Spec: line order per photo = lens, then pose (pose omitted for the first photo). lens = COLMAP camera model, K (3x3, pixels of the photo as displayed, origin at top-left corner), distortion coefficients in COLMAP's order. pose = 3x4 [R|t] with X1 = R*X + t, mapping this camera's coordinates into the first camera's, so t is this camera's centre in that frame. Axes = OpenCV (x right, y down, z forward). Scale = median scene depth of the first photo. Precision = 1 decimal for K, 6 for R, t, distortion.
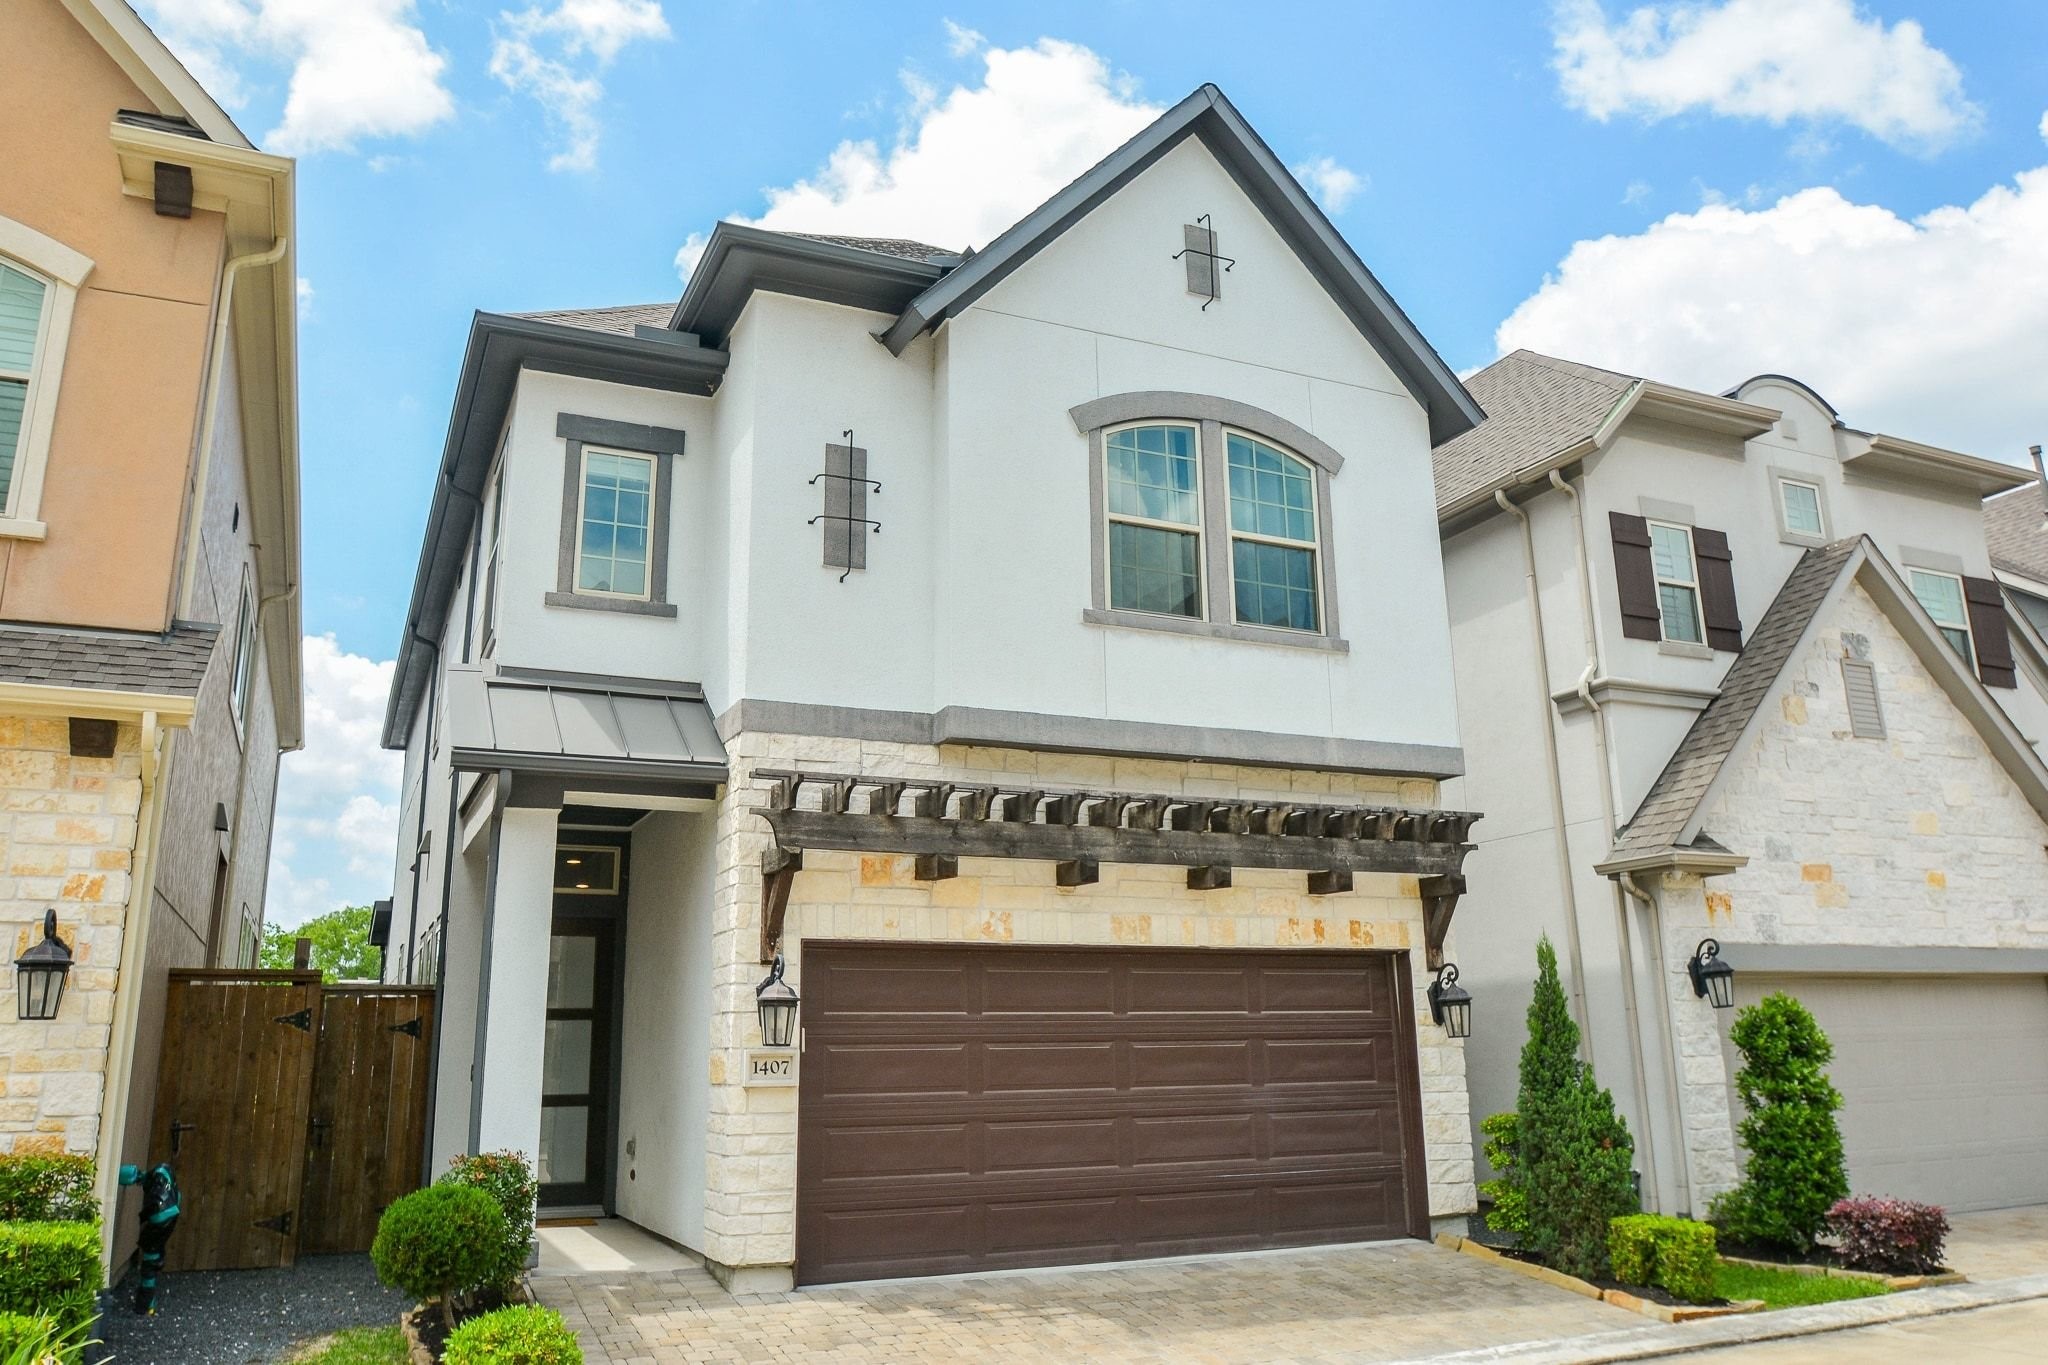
lens RADIAL K [[1509.8, 0, 1022.7], [0, 1509.8, 645.7], [0, 0, 1]] dist [-0.038167, -0.004181]
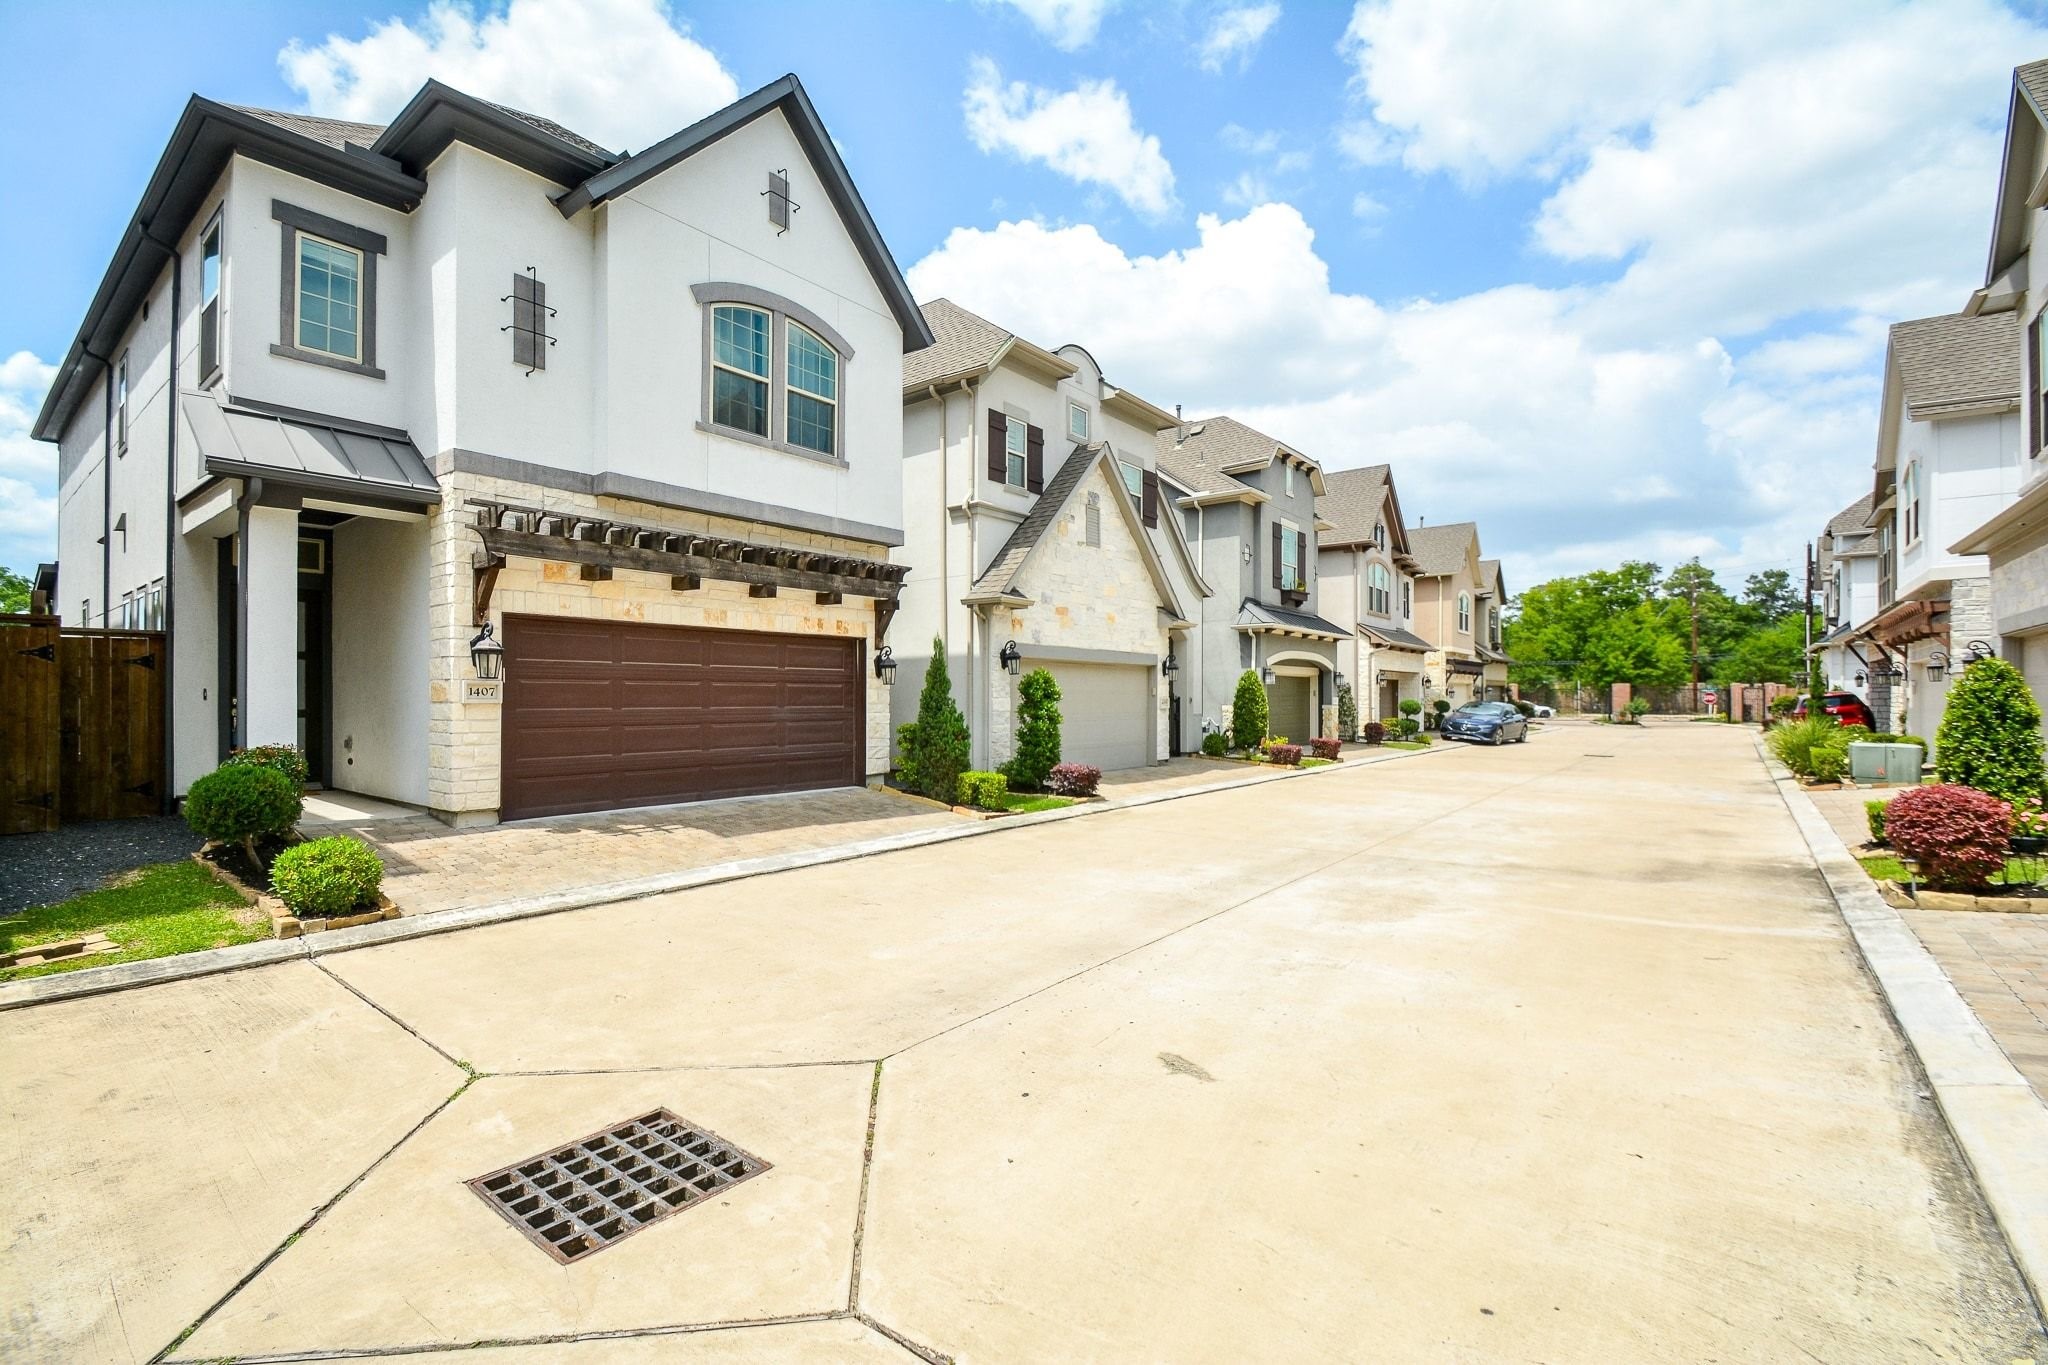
lens RADIAL K [[882.7, 0, 1010.7], [0, 882.7, 690.1], [0, 0, 1]] dist [0.000554, -0.002598]
pose [[0.892228, 0.020096, 0.451138, -0.076080], [-0.134521, 0.965484, 0.223037, -0.001689], [-0.431084, -0.259687, 0.864135, -0.032020]]
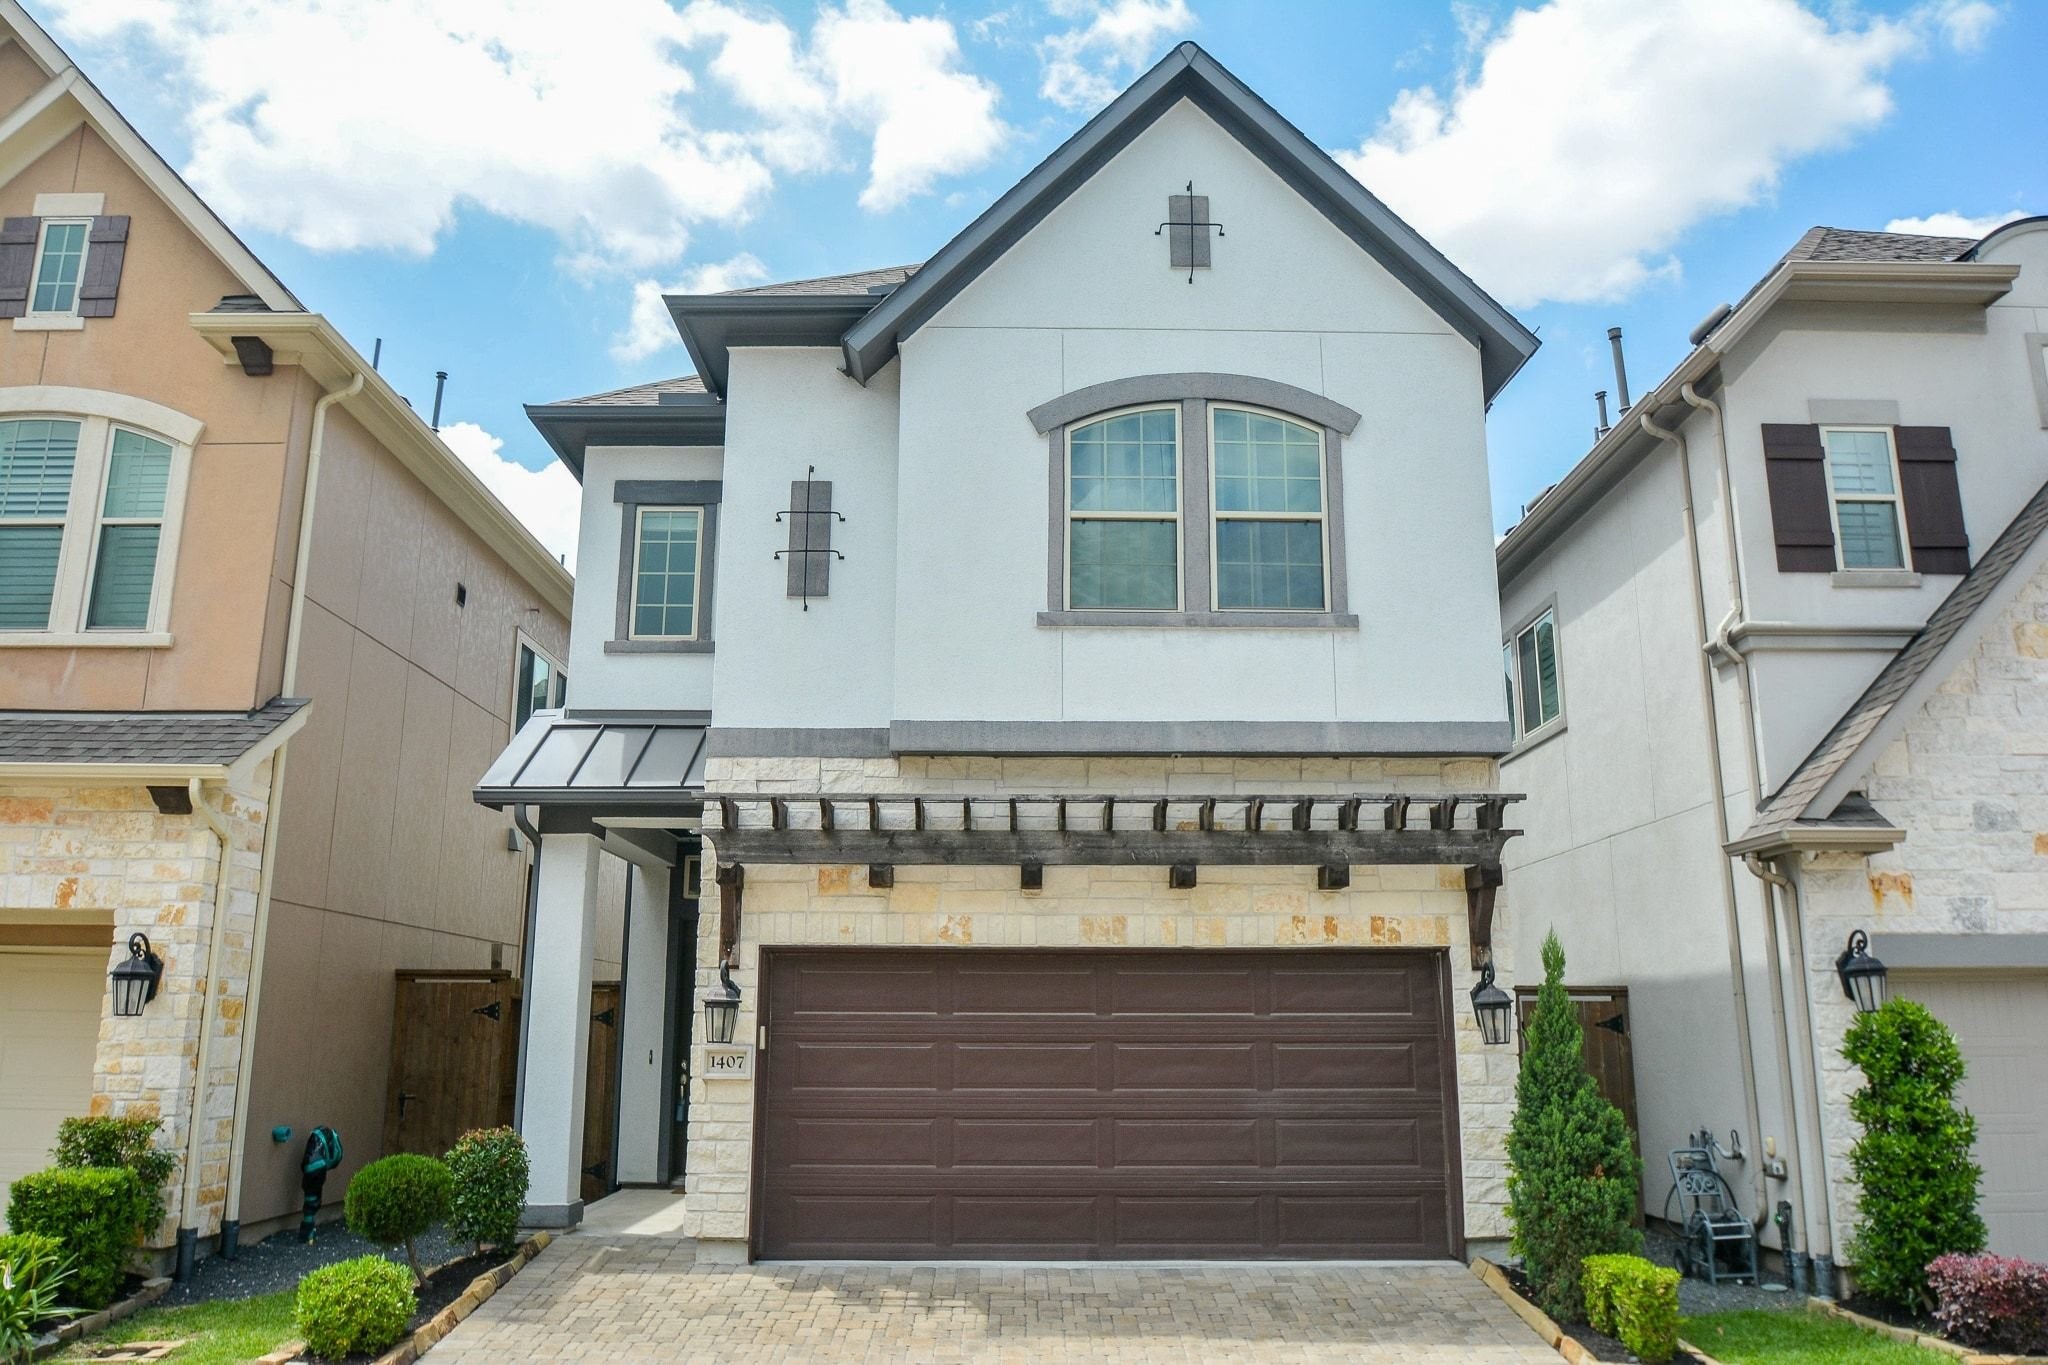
lens RADIAL K [[1509.8, 0, 1041.1], [0, 1509.8, 677.4], [0, 0, 1]] dist [-0.038167, -0.004181]
pose [[0.915363, -0.075758, -0.395439, 0.421348], [0.090619, 0.995704, 0.019009, -0.000338], [0.392300, -0.053234, 0.918296, 0.077717]]
